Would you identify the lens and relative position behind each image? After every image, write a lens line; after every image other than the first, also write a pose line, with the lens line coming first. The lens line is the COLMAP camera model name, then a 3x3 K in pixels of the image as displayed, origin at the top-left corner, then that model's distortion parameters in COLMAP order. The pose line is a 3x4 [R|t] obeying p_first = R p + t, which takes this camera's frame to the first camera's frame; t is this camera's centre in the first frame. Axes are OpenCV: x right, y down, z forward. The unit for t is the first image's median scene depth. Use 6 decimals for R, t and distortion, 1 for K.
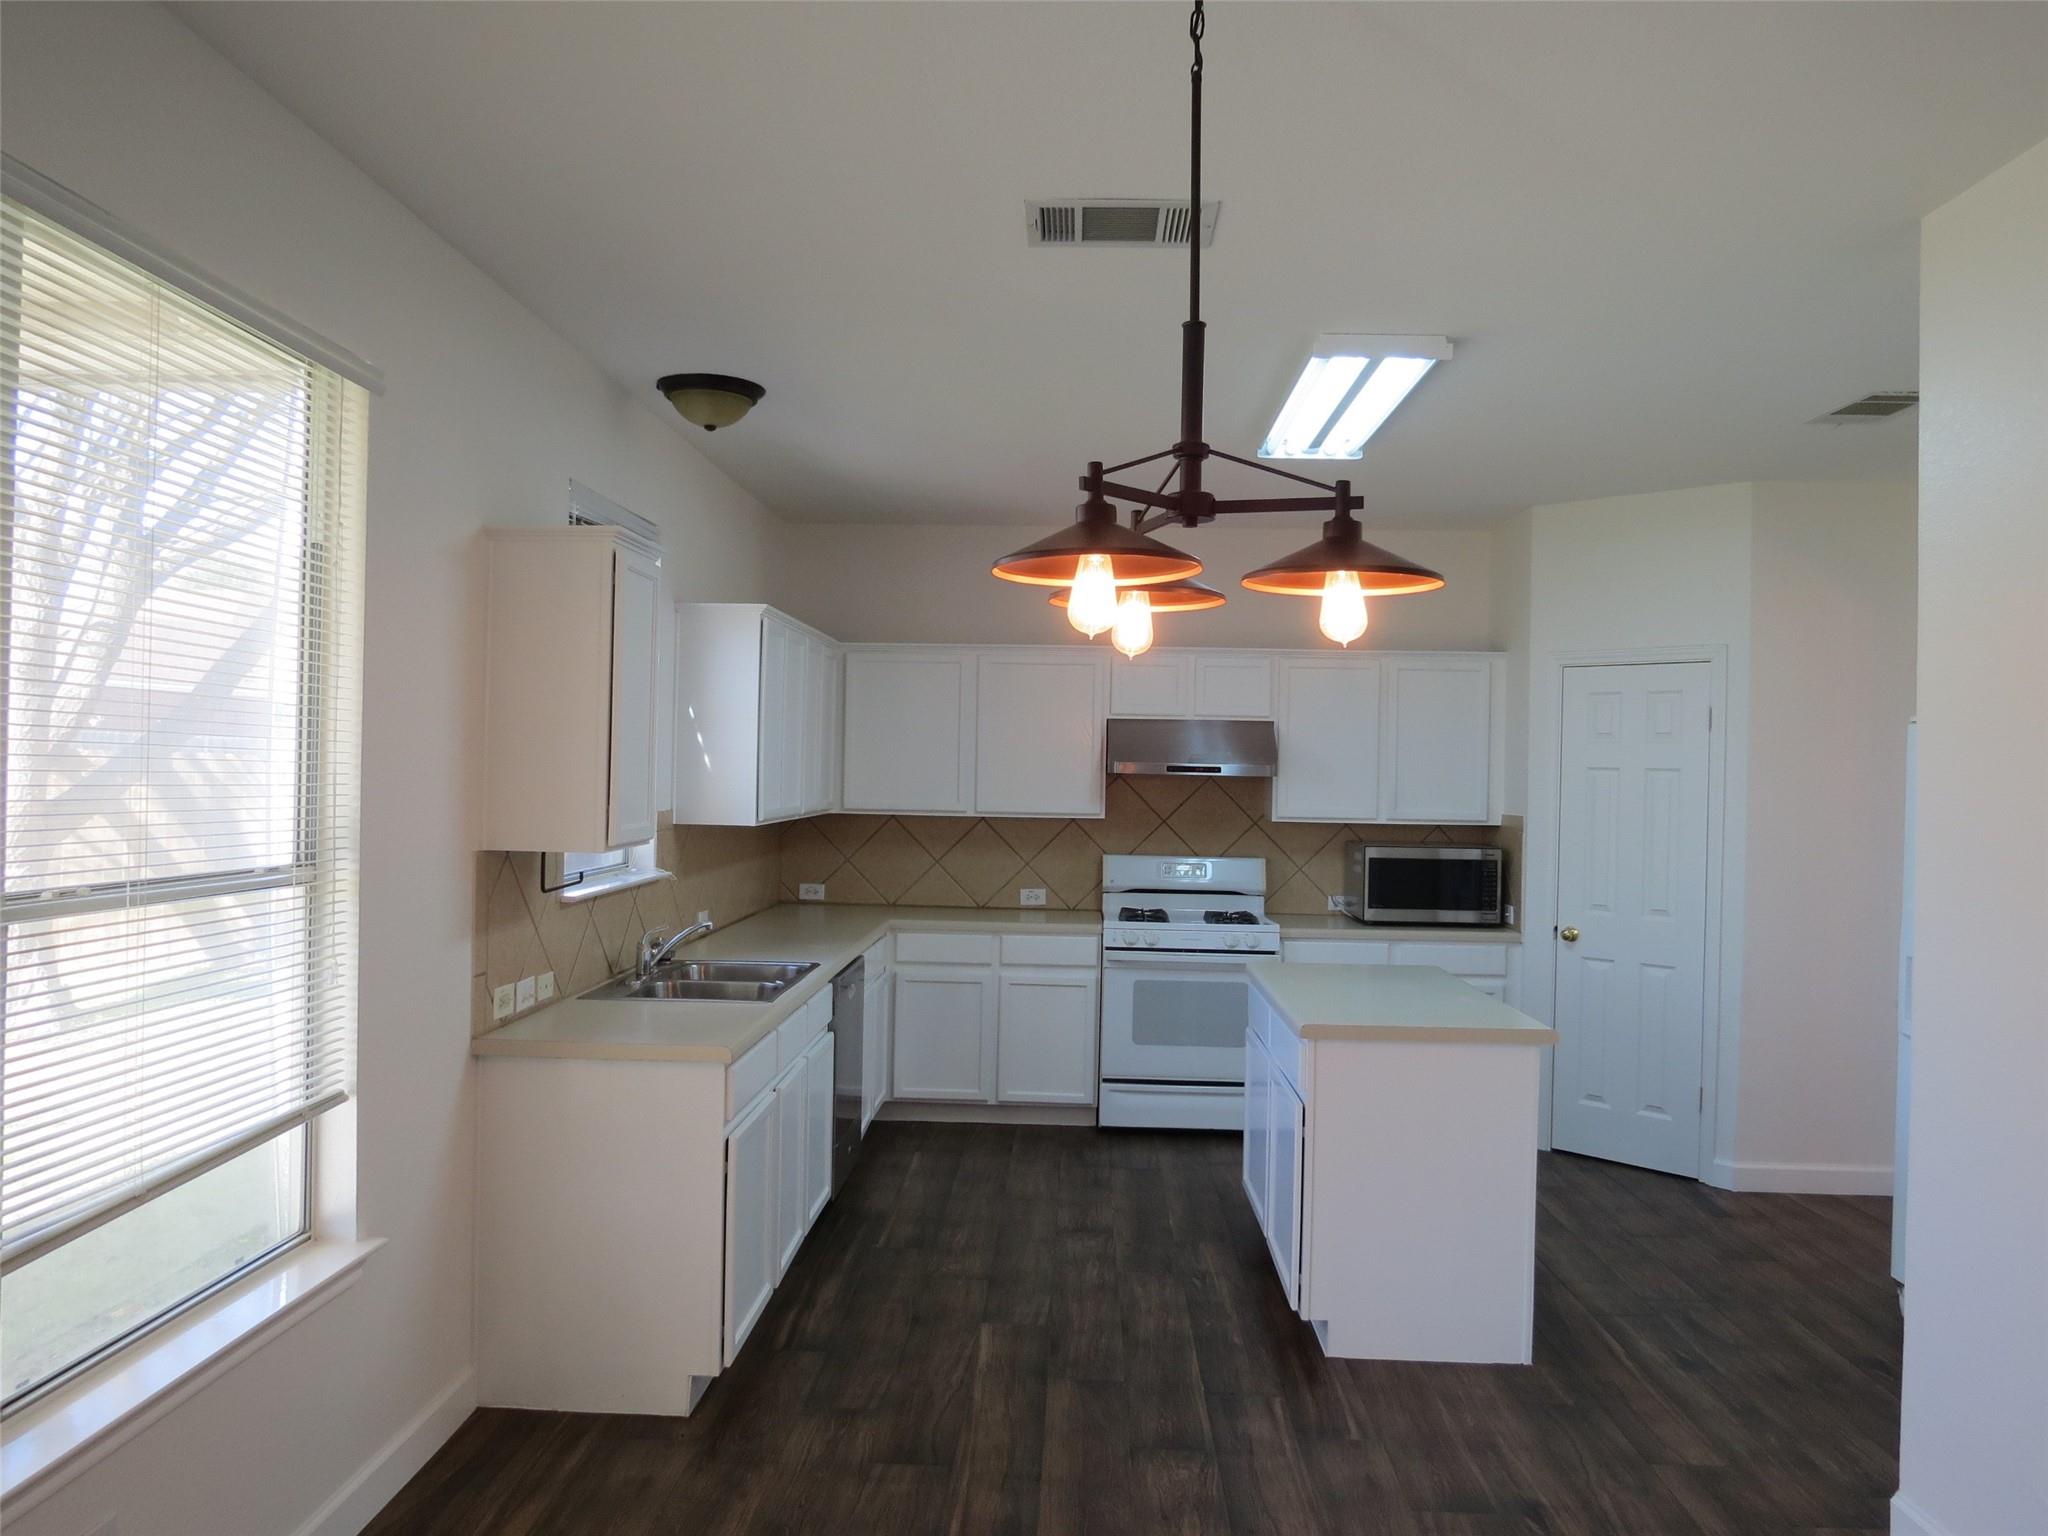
lens RADIAL K [[1451.3, 0, 1021.4], [0, 1451.3, 774.9], [0, 0, 1]] dist [-0.024852, 0.010702]
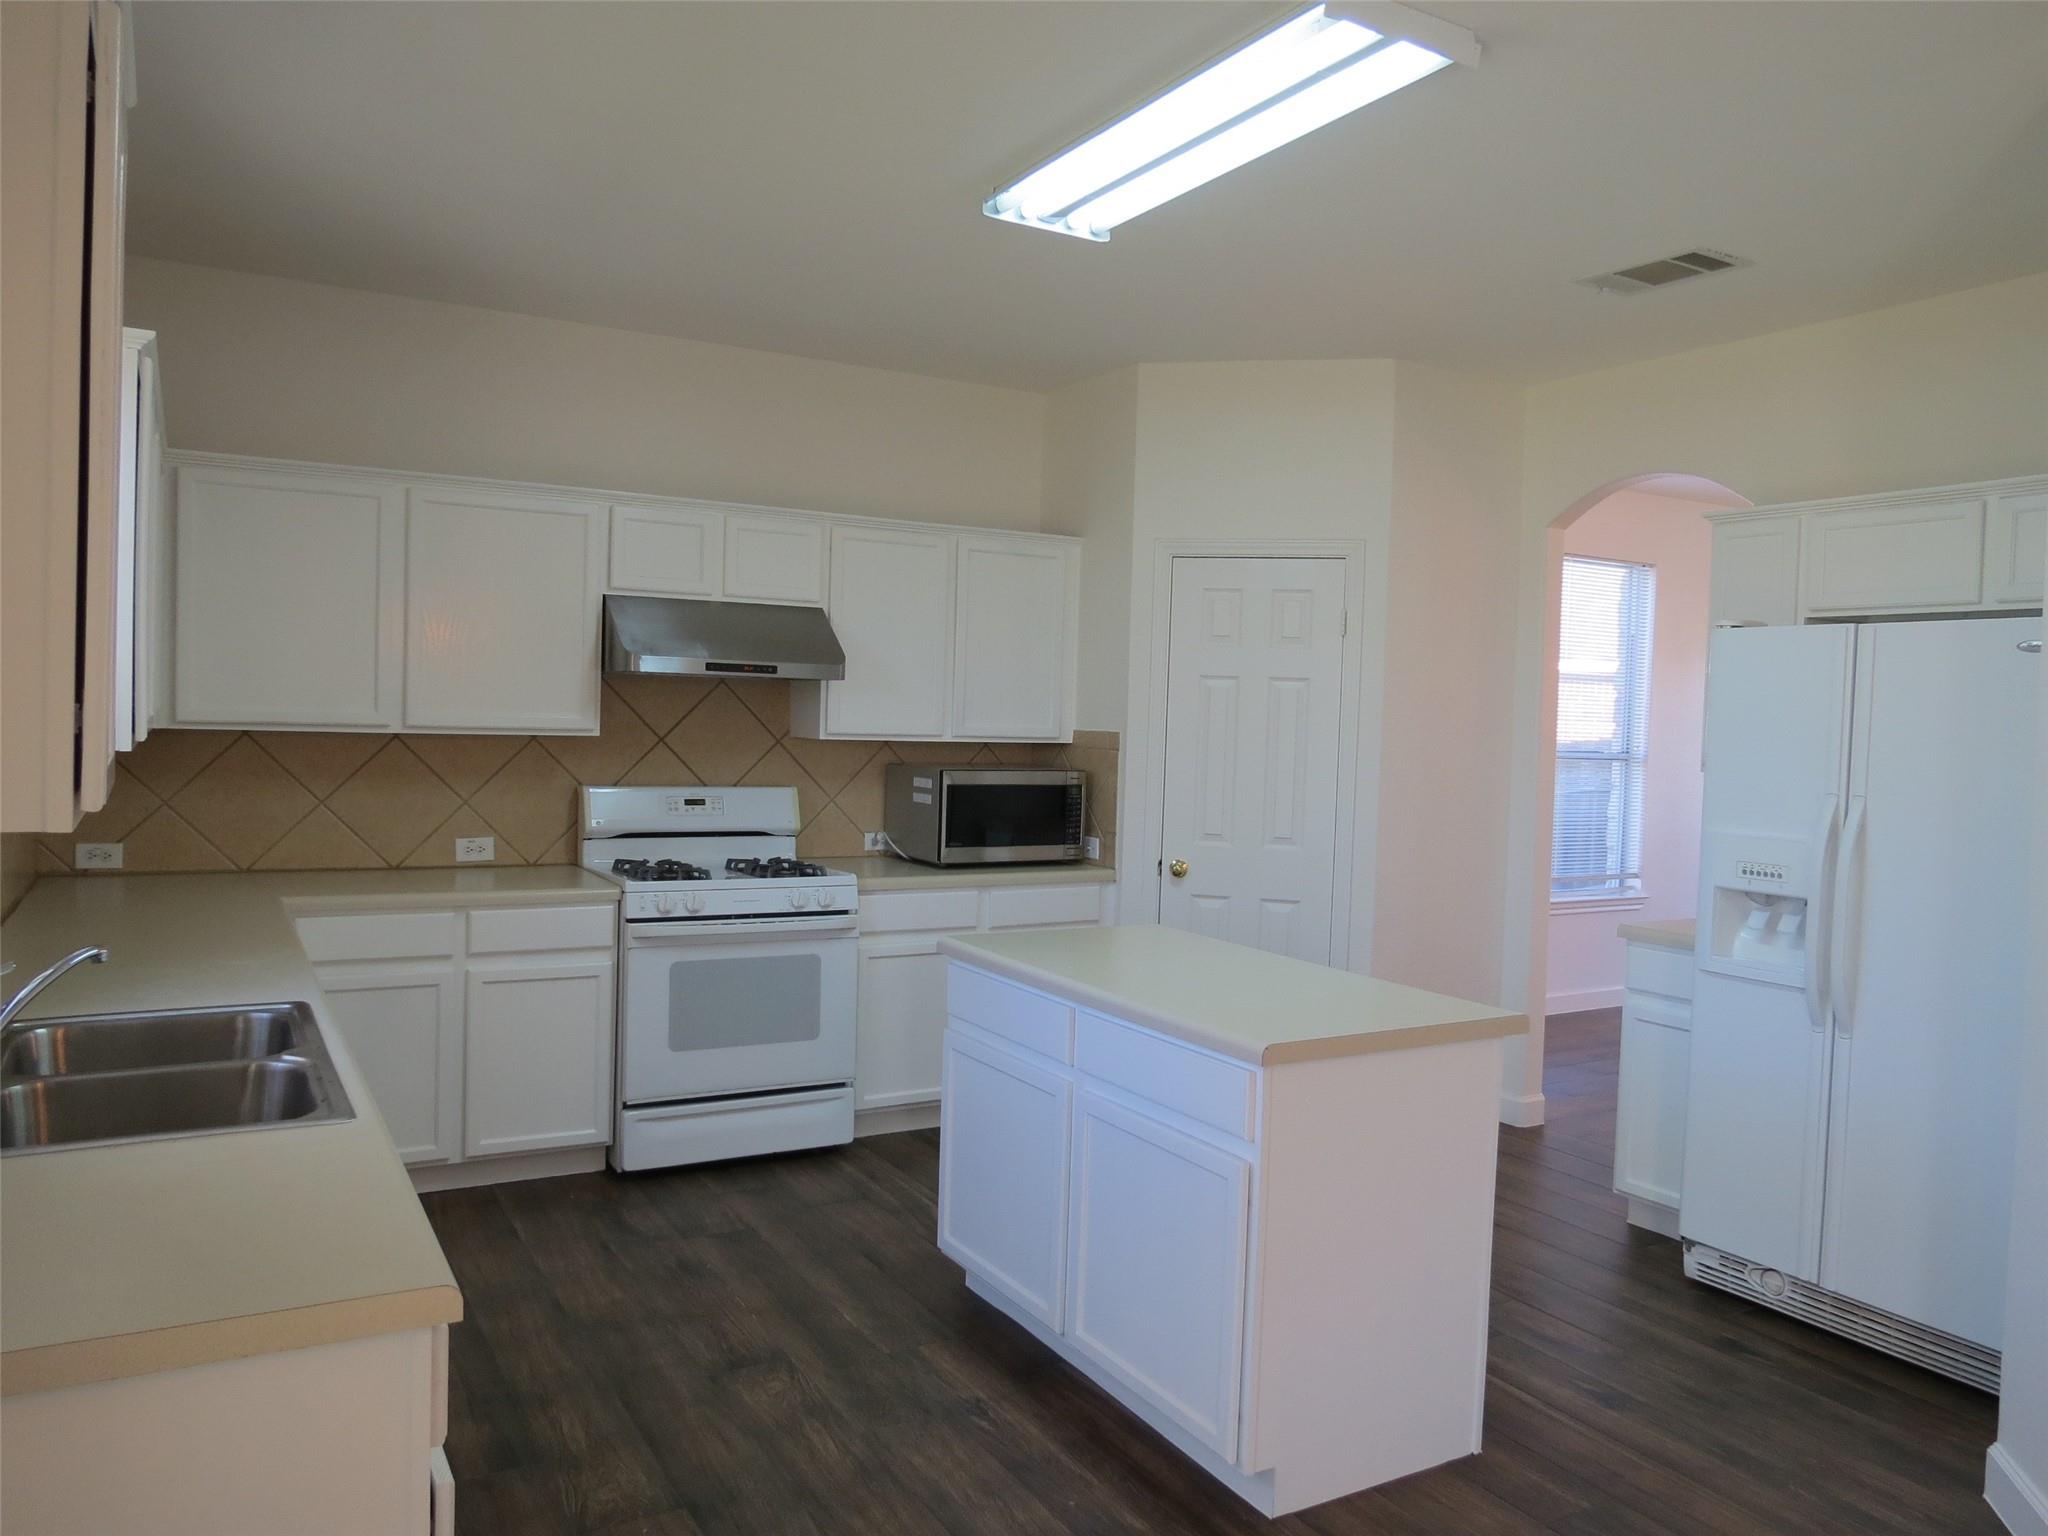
lens RADIAL K [[1451.3, 0, 1022.0], [0, 1451.3, 767.9], [0, 0, 1]] dist [-0.024852, 0.010702]
pose [[0.845905, -0.013545, 0.533162, -0.151946], [-0.013338, 0.998828, 0.046537, 0.010486], [-0.533167, -0.046477, 0.844732, 0.306547]]
